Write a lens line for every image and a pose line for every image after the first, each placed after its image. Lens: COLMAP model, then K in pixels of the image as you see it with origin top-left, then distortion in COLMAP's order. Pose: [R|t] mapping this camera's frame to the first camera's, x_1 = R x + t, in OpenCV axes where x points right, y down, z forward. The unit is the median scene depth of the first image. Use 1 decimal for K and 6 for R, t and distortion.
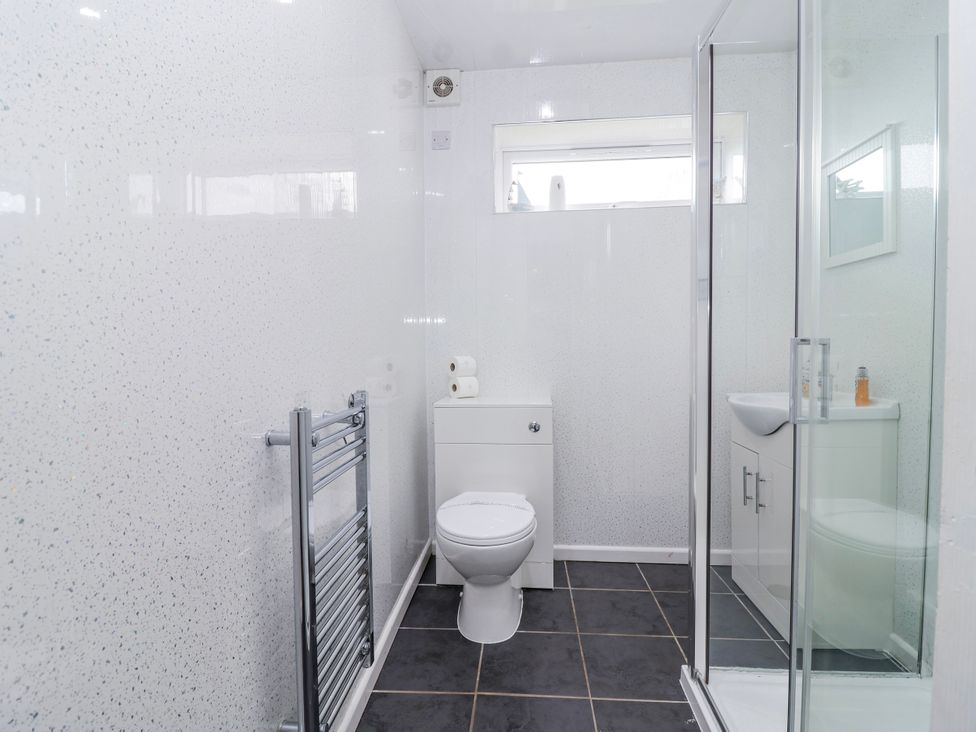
lens RADIAL K [[511.1, 0, 482.4], [0, 511.1, 362.2], [0, 0, 1]] dist [0.001466, -0.011750]
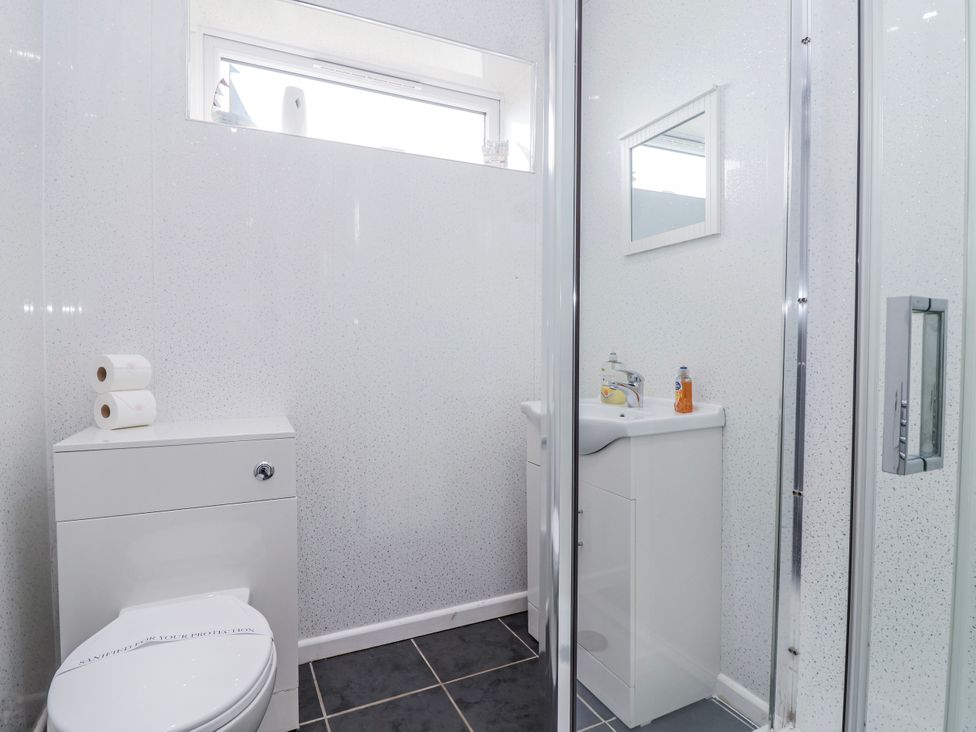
lens RADIAL K [[511.1, 0, 482.4], [0, 511.1, 362.2], [0, 0, 1]] dist [0.001466, -0.011750]
pose [[0.854122, -0.001785, 0.520070, 0.008130], [0.007550, 0.999931, -0.008969, 0.004847], [-0.520019, 0.011587, 0.854076, 0.327916]]
